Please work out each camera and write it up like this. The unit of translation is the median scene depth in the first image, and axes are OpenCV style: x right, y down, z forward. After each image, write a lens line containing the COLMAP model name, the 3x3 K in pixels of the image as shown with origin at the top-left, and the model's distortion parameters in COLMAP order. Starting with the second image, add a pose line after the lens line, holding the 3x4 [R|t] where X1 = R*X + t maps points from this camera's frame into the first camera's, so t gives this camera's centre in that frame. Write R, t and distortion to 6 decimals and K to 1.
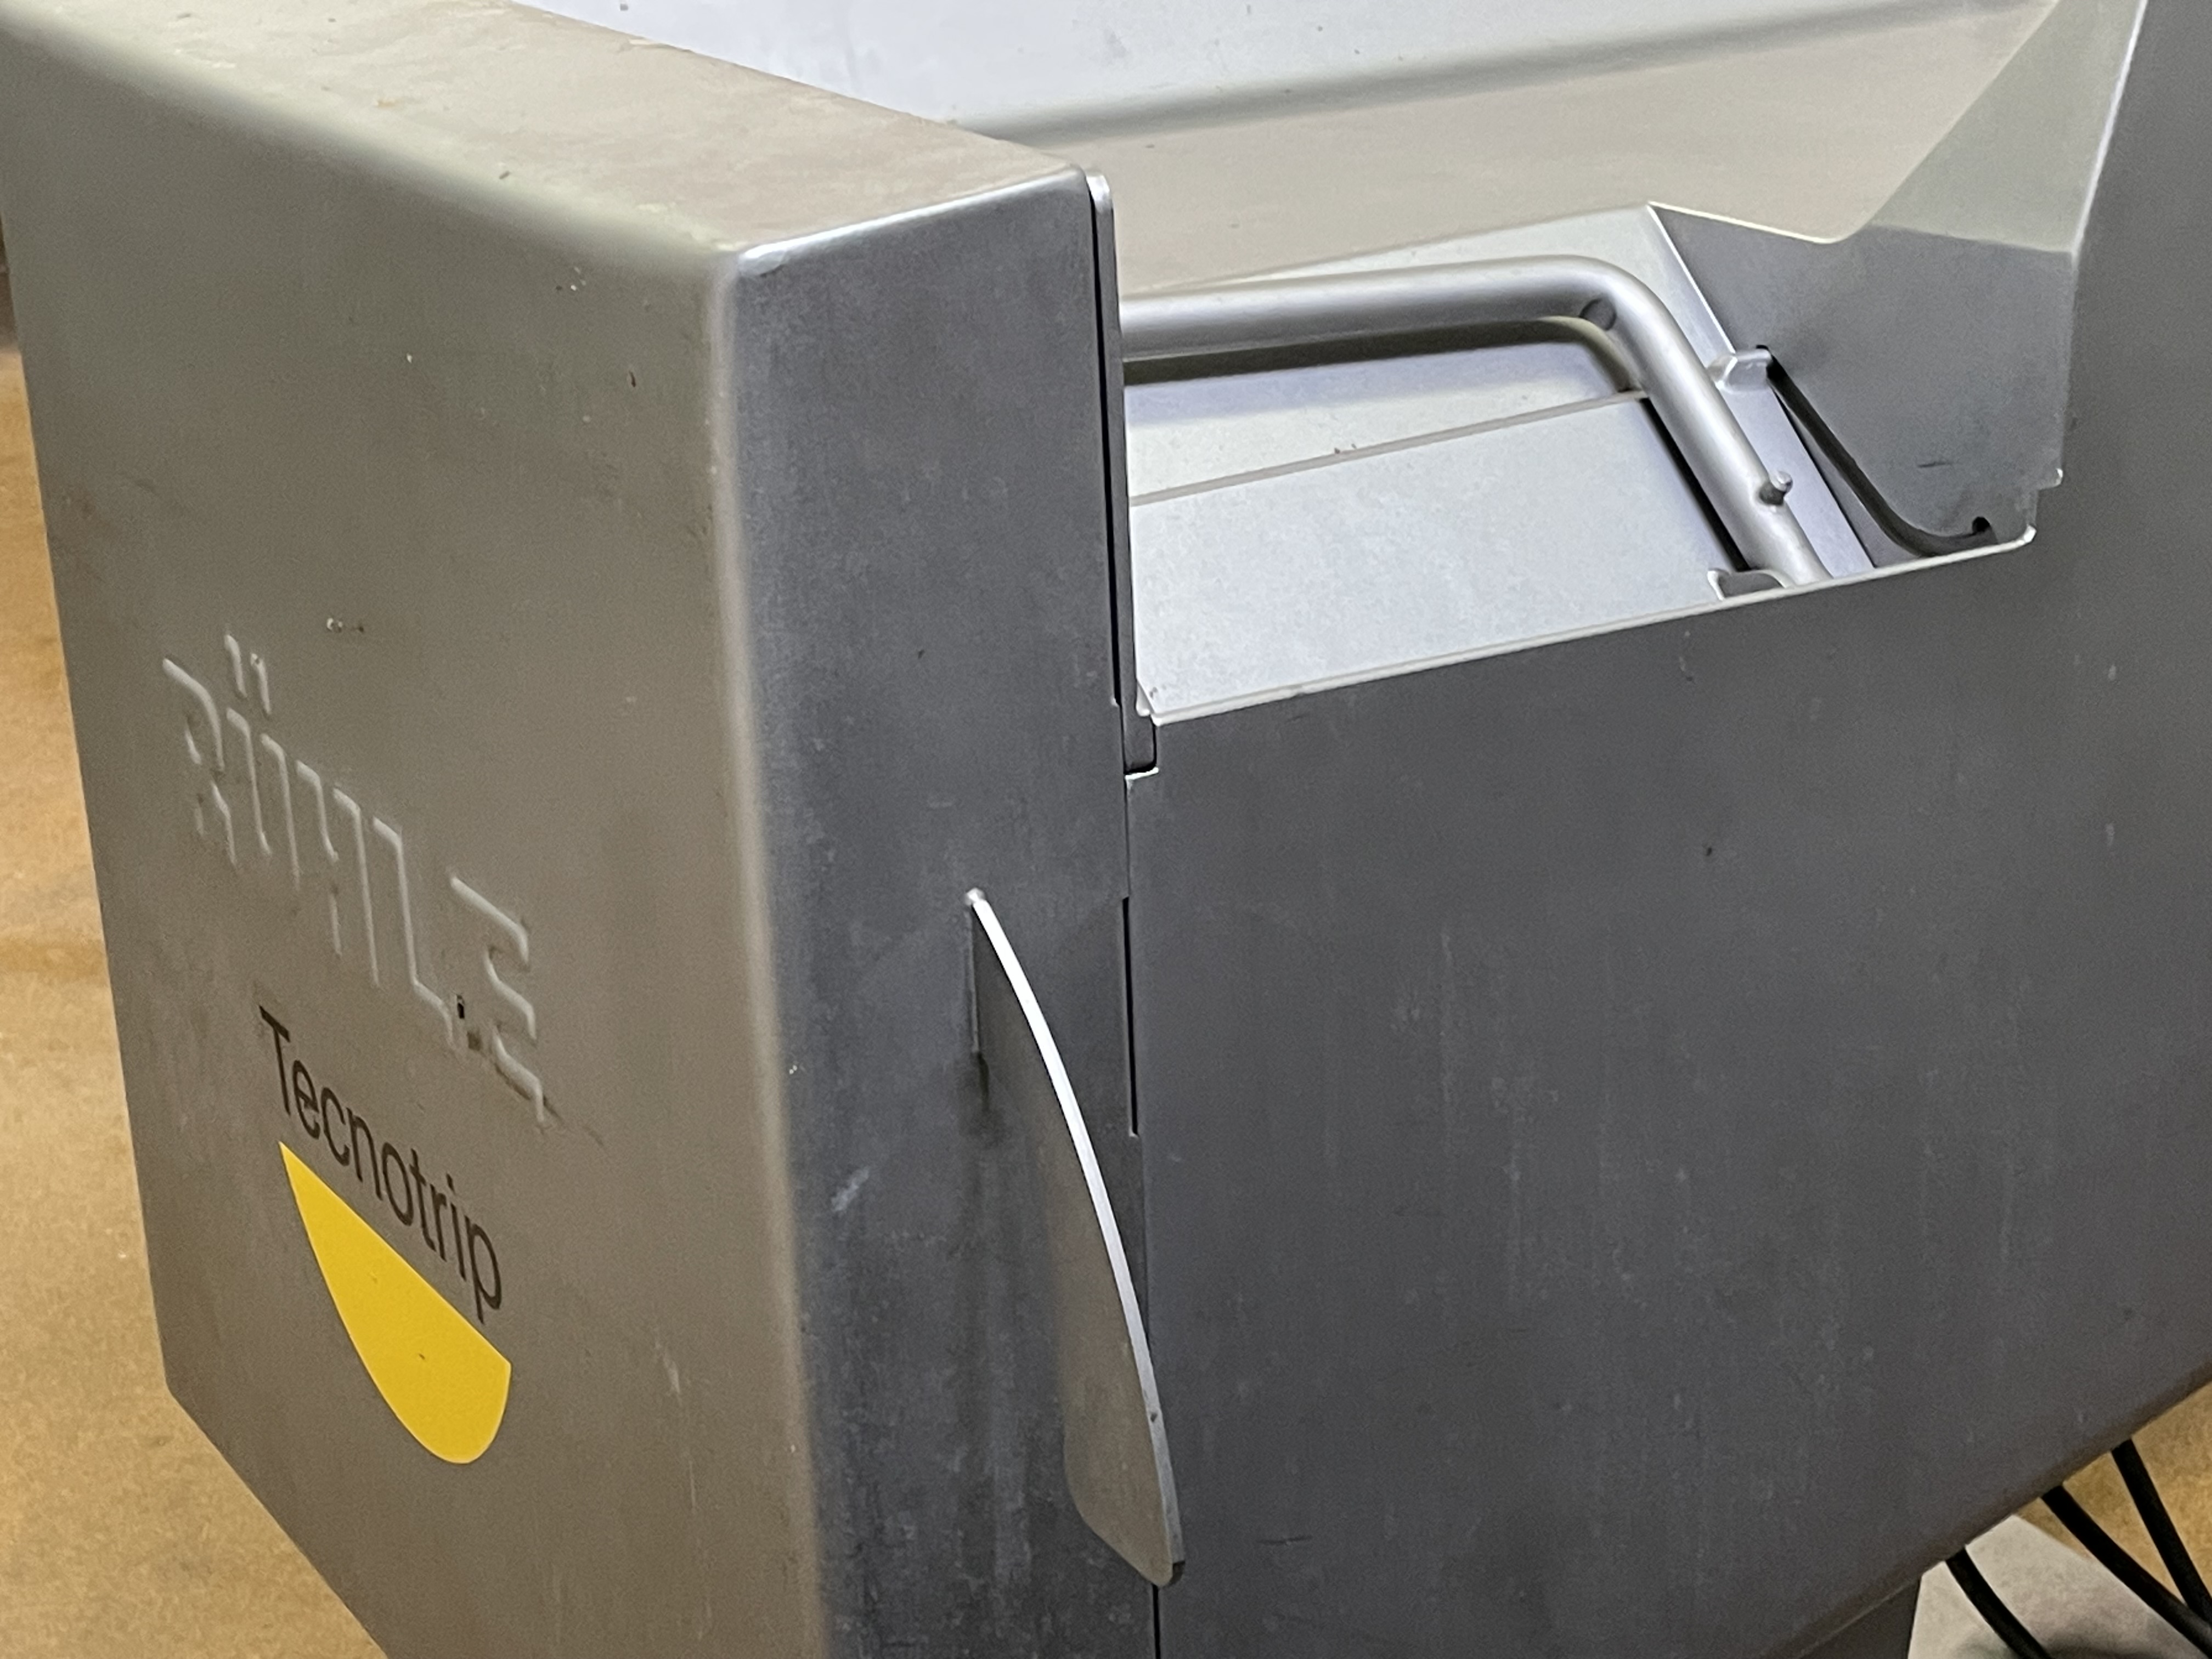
lens RADIAL K [[3715.6, 0, 1064.6], [0, 3715.6, 794.5], [0, 0, 1]] dist [0.150332, 0.000000]
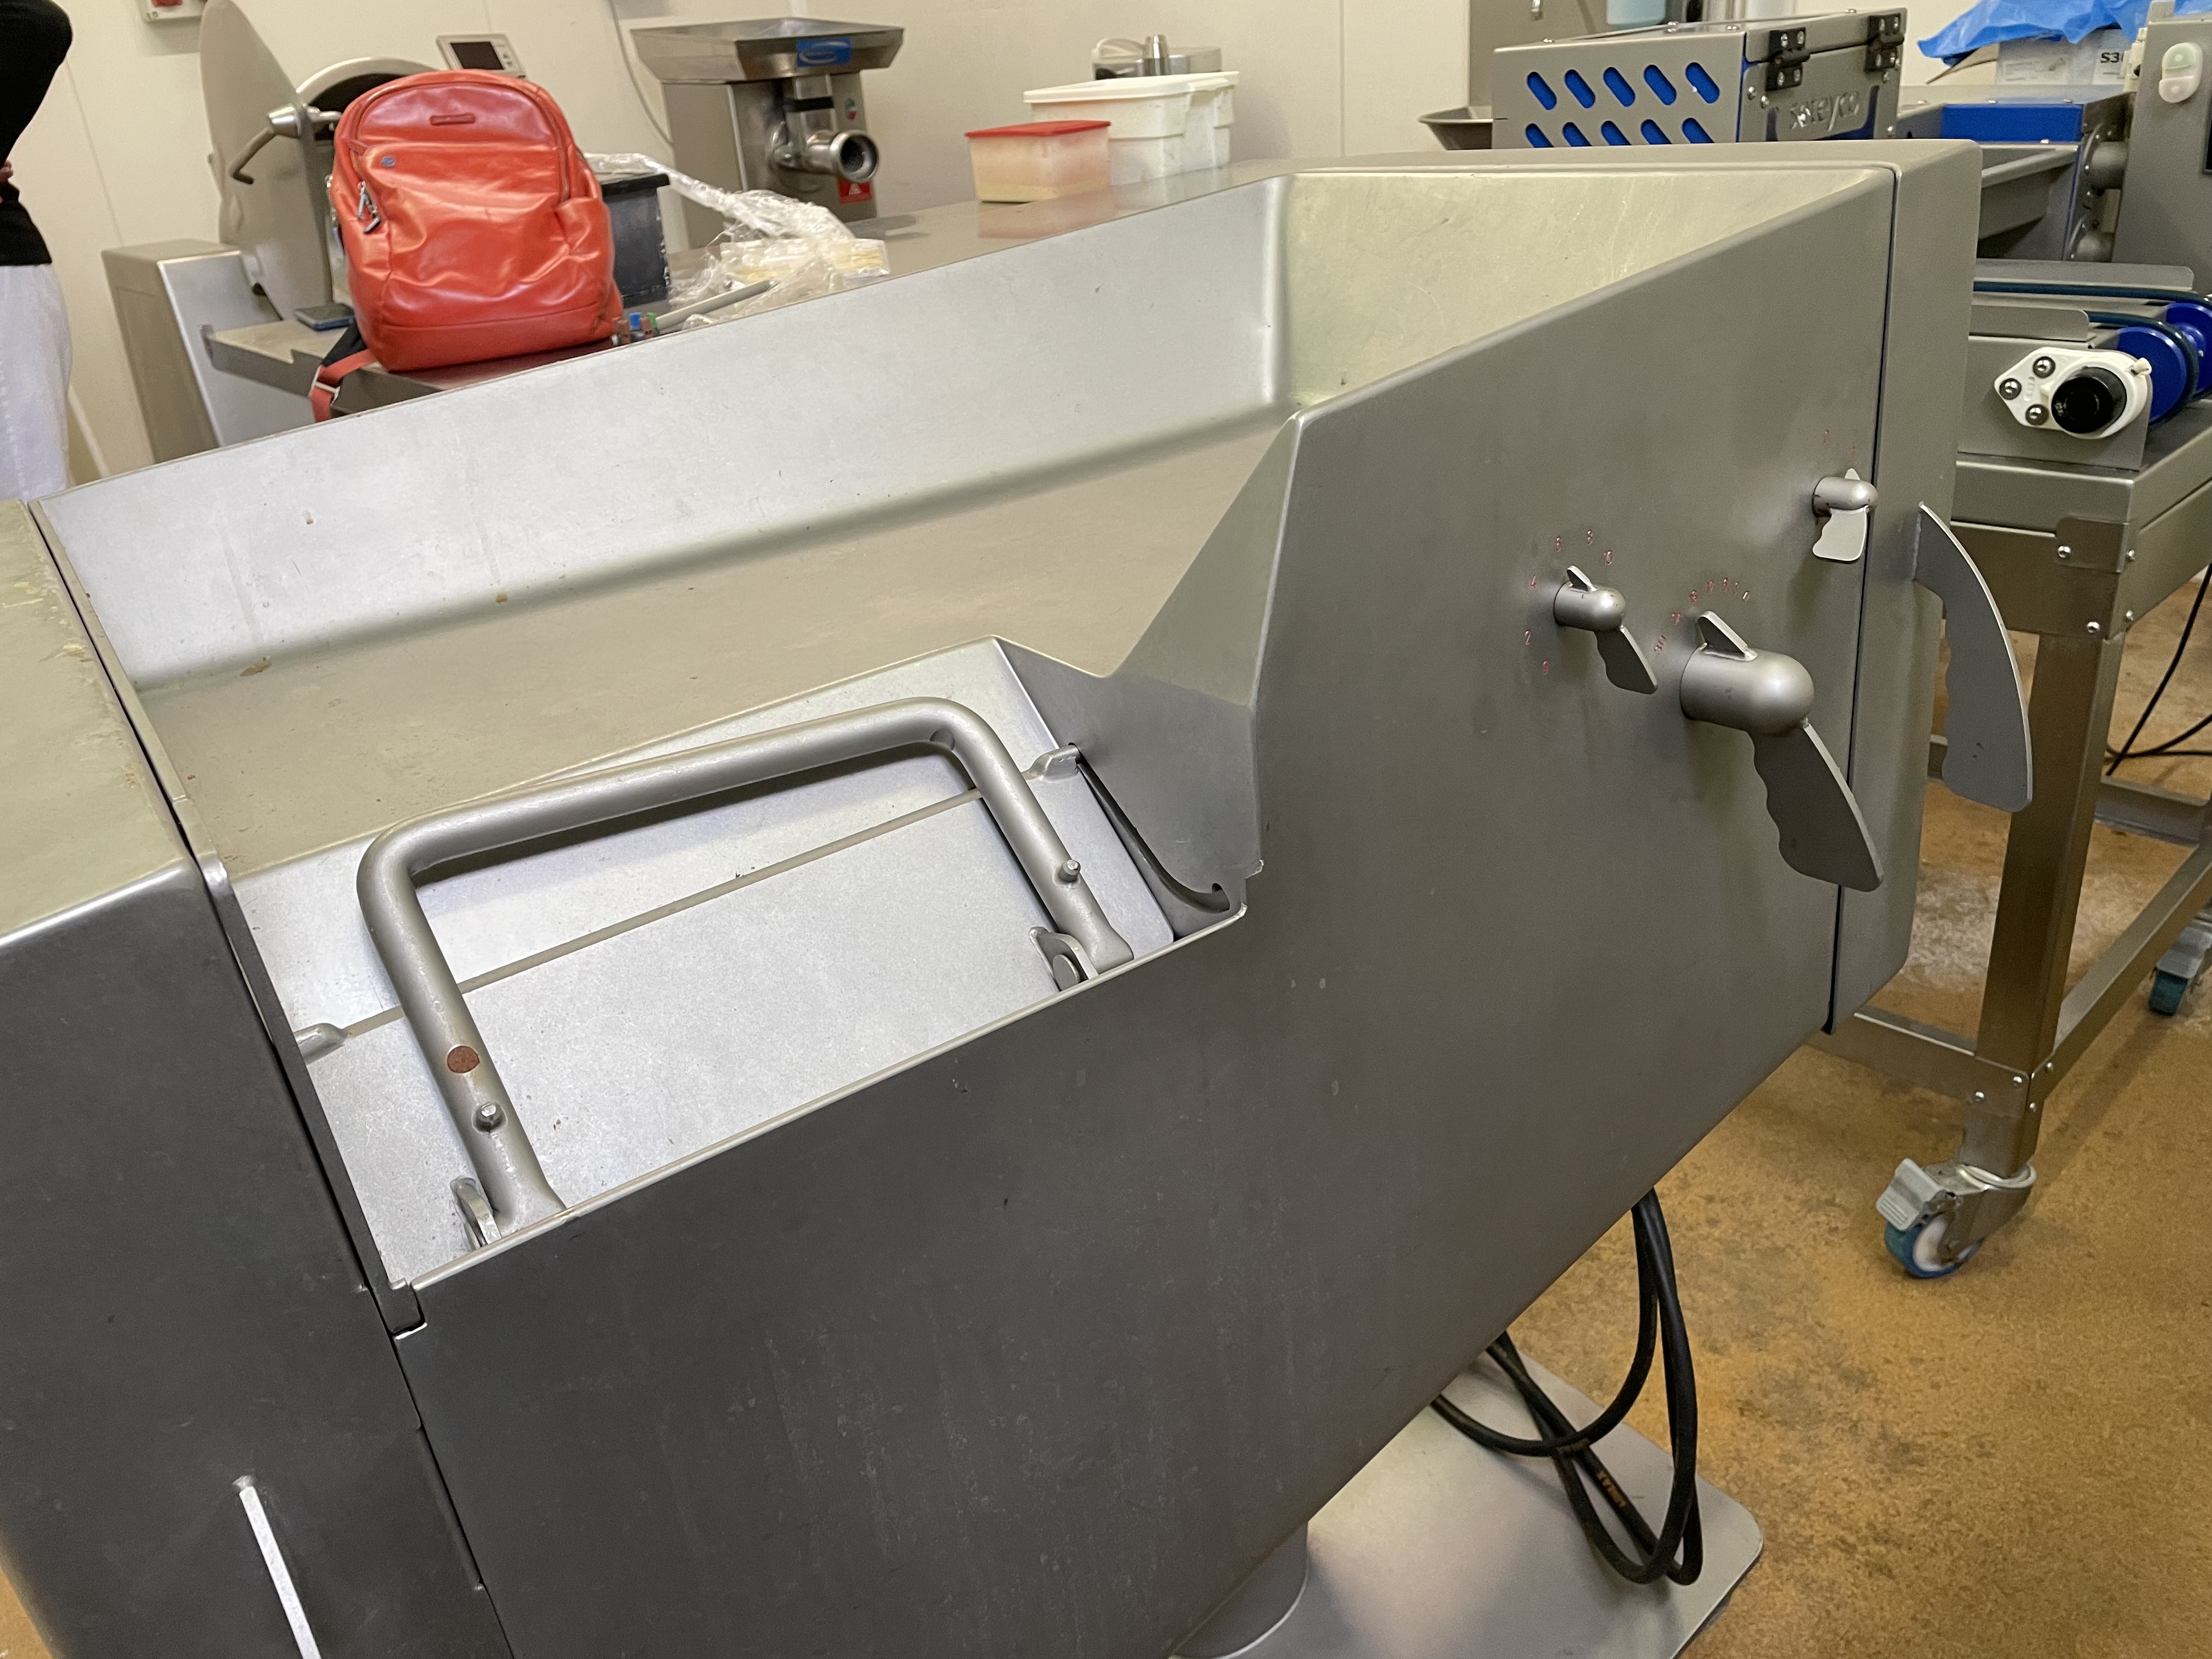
lens RADIAL K [[1675.5, 0, 1108.8], [0, 1675.5, 828.2], [0, 0, 1]] dist [0.063081, -0.014562]
pose [[0.995495, -0.090854, 0.027110, 0.196385], [0.087995, 0.991806, 0.092617, -0.158010], [-0.035302, -0.089814, 0.995333, 0.412720]]
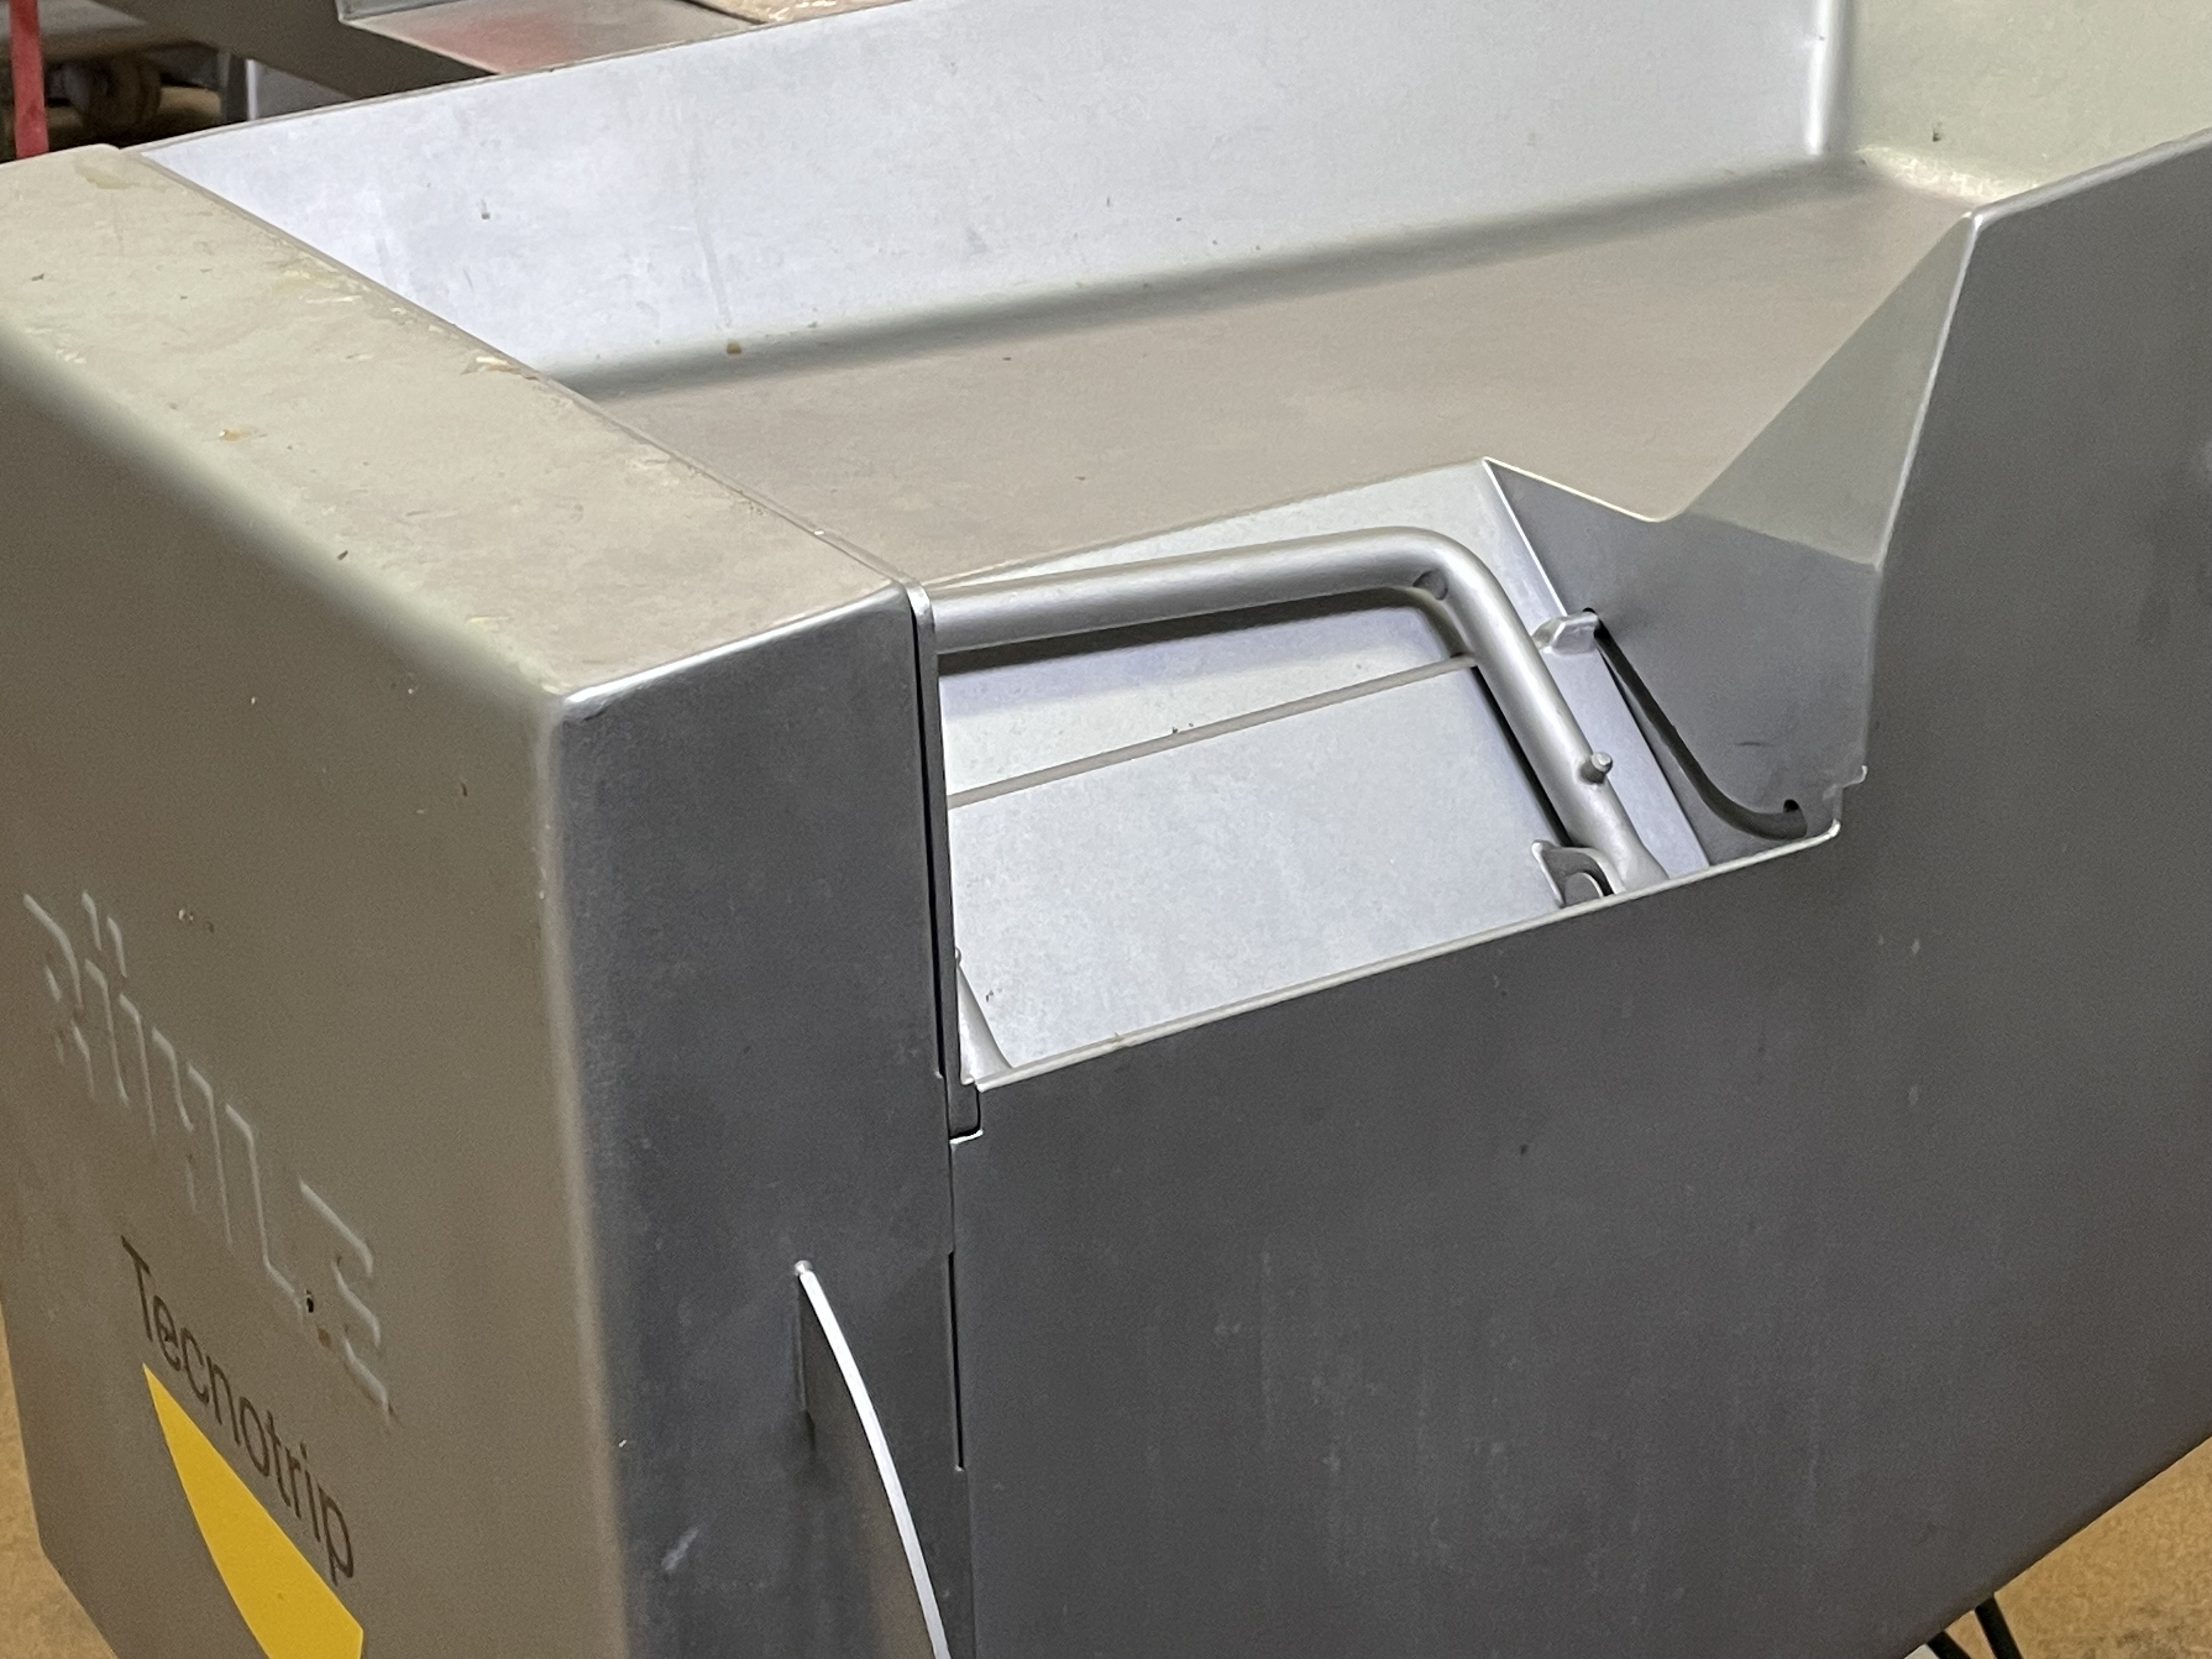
lens RADIAL K [[3715.6, 0, 1110.0], [0, 3715.6, 823.0], [0, 0, 1]] dist [0.150332, 0.000000]
pose [[0.999472, 0.002869, 0.032364, 0.022867], [-0.004551, 0.998635, 0.052030, -0.124090], [-0.032170, -0.052150, 0.998121, -0.026134]]
